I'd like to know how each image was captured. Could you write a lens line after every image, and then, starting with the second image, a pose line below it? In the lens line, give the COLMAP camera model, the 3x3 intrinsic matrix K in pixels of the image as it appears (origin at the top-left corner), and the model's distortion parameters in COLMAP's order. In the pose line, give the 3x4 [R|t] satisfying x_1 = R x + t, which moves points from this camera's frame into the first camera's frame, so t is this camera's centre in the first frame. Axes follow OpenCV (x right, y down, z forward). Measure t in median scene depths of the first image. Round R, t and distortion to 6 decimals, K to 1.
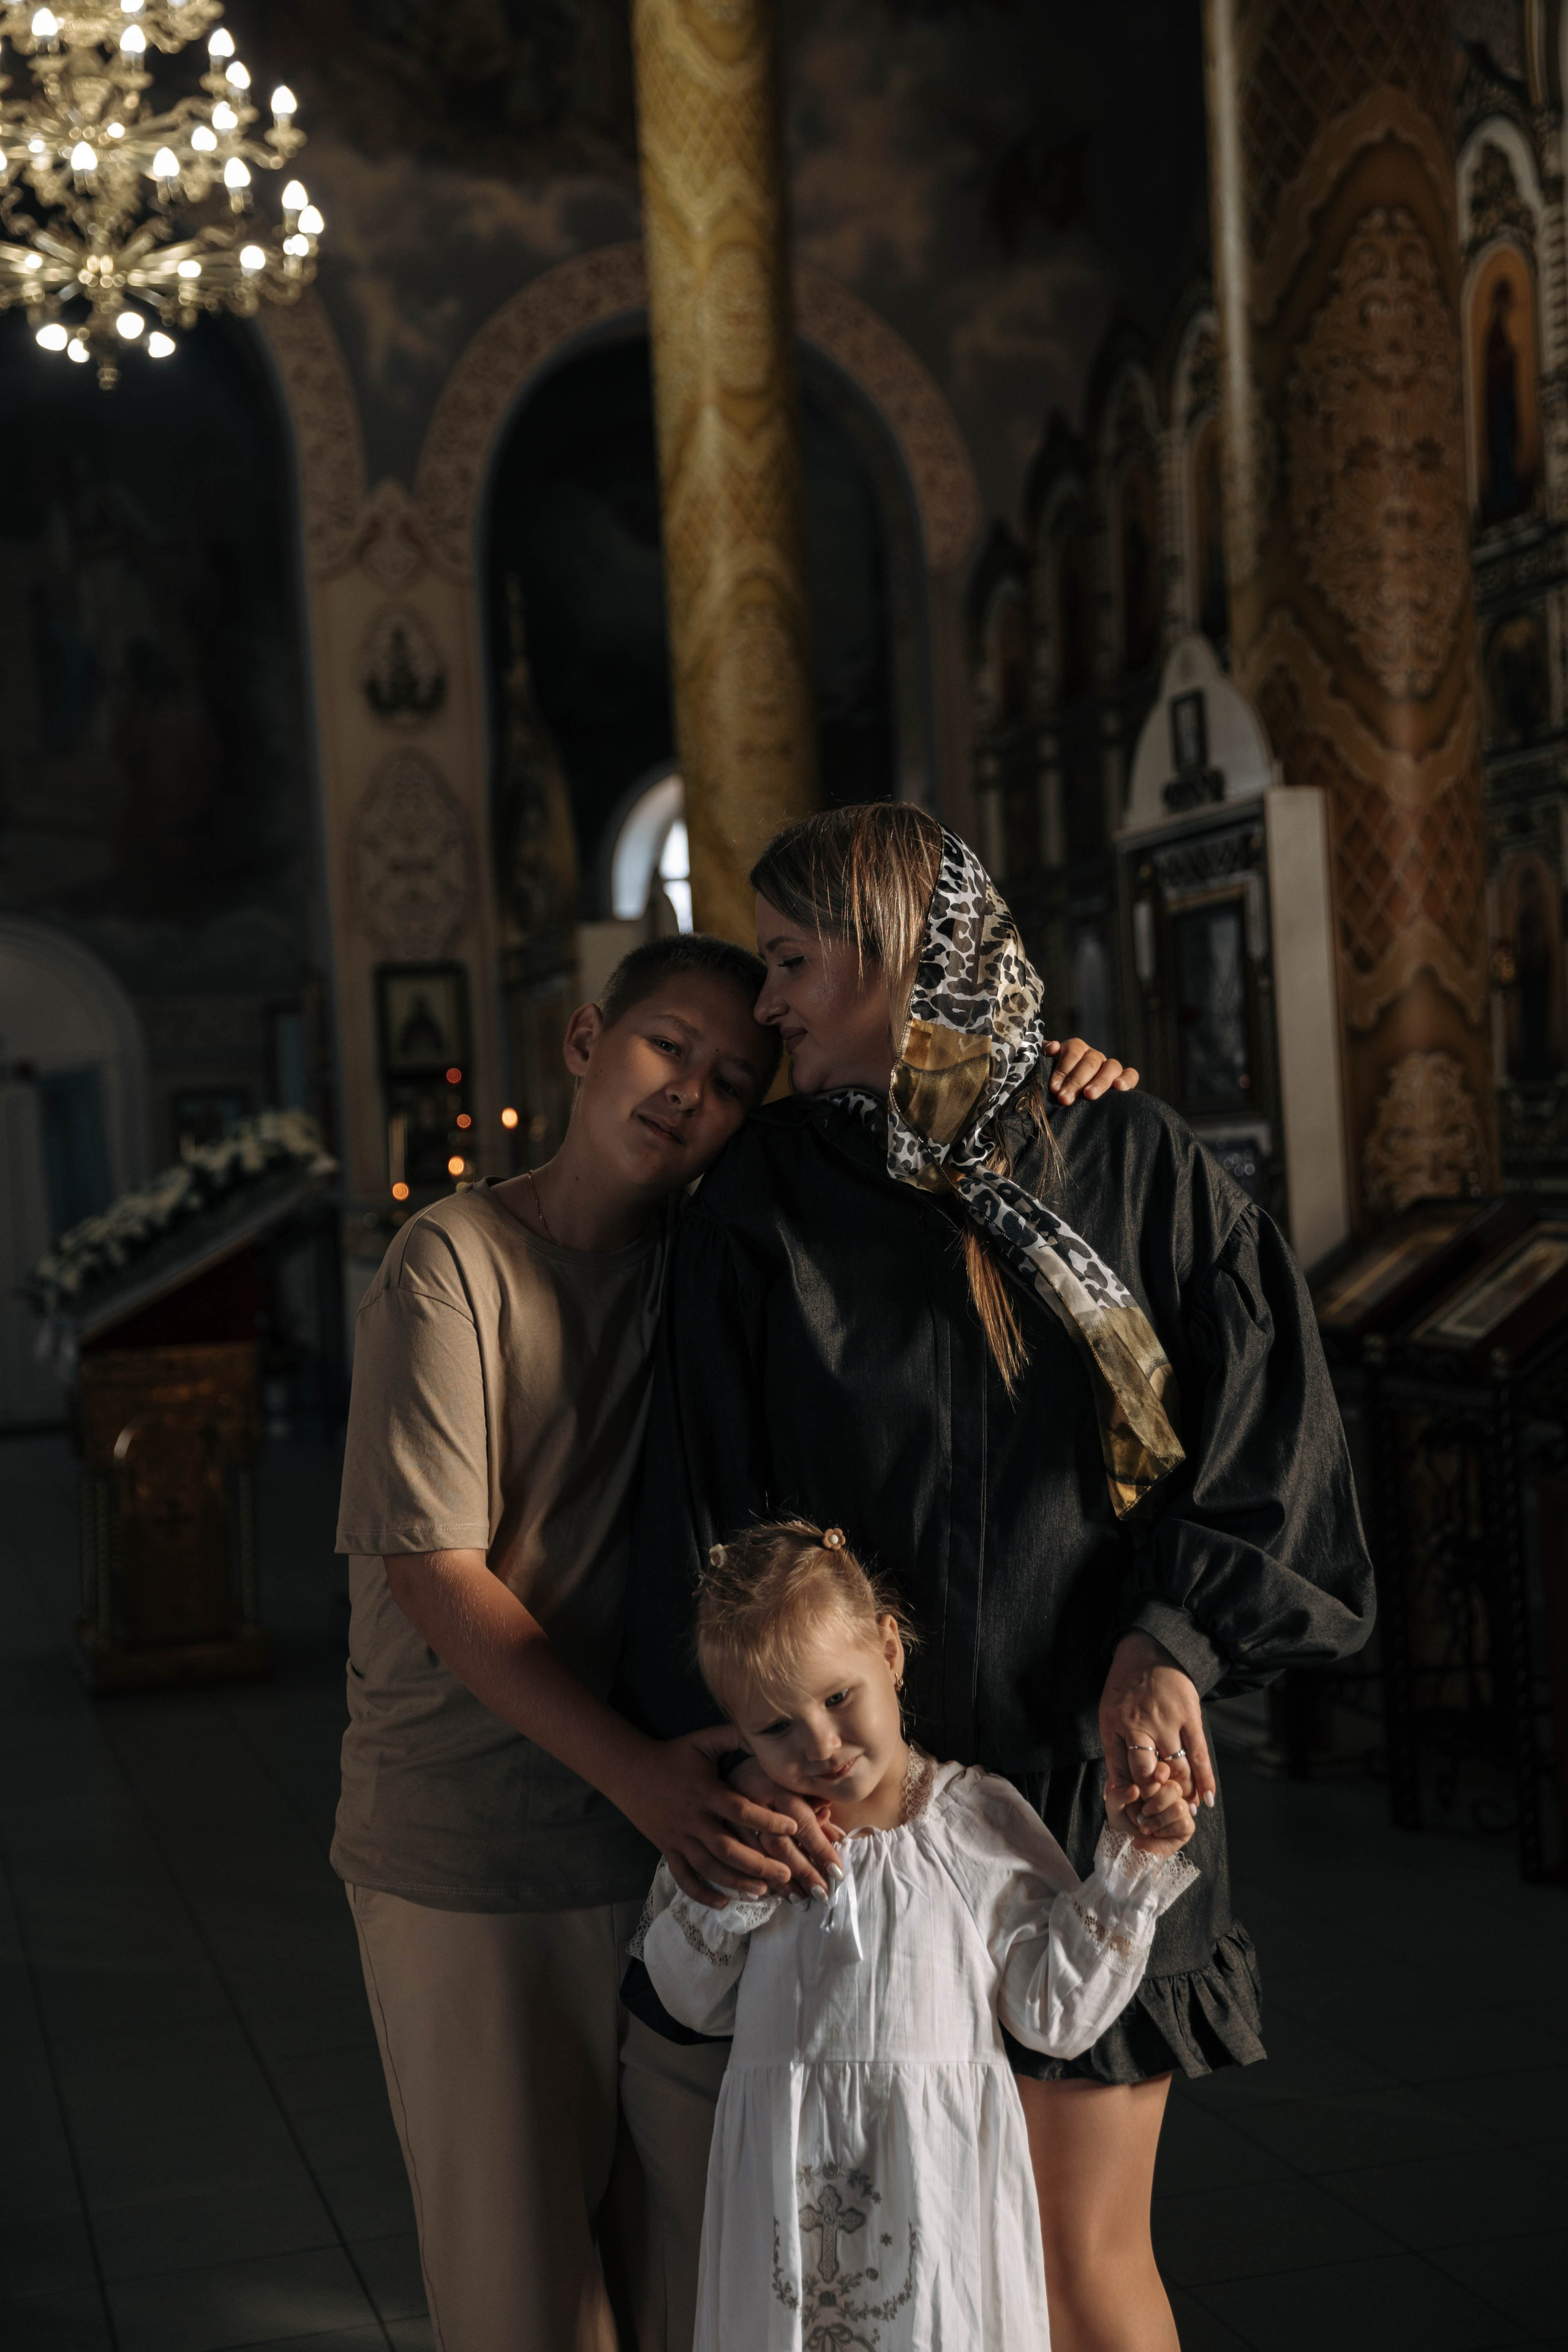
lens RADIAL K [[3378.0, 0, 830.8], [0, 3378.0, 1196.9], [0, 0, 1]] dist [0.264472, -0.490745]
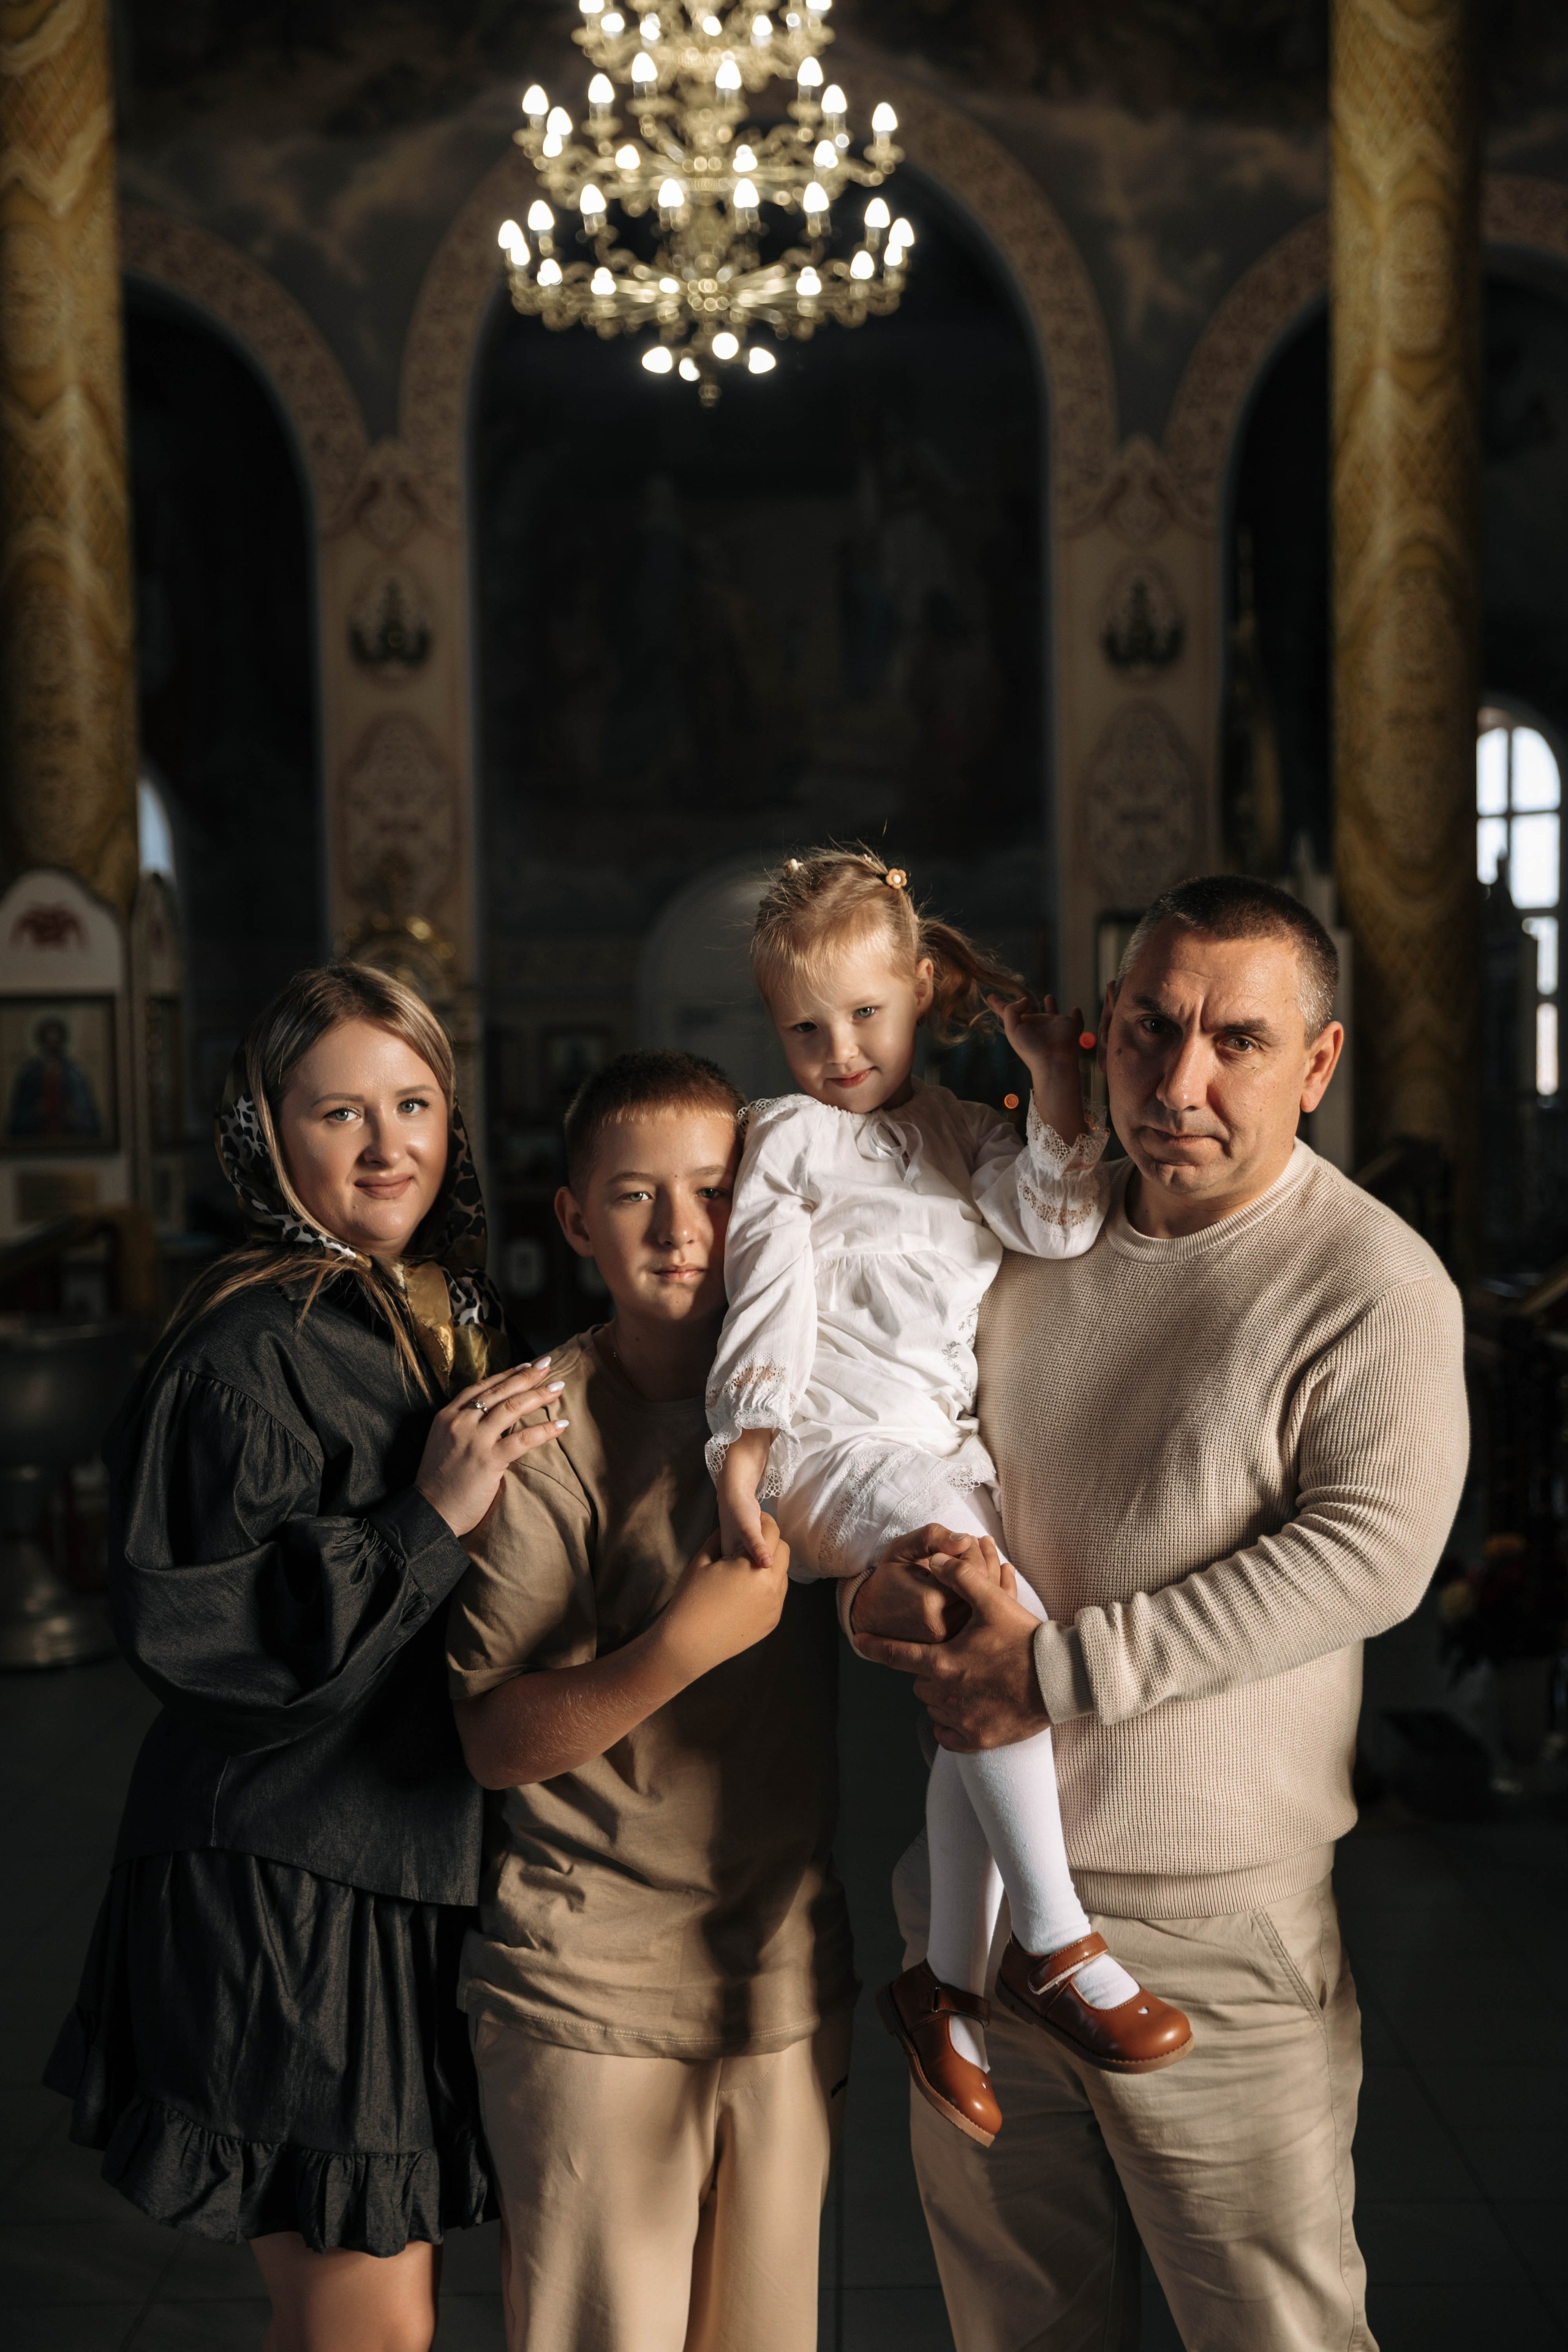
lens RADIAL K [[3329.8, 0, 784.0], [0, 3329.8, 1176.0], [0, 0, 1]] dist [0.286806, -0.532811]
pose [[0.951093, 0.046574, -0.305374, 0.111426], [-0.037370, 0.998656, 0.035920, -0.027239], [0.306636, -0.022751, 0.951555, 0.007099]]
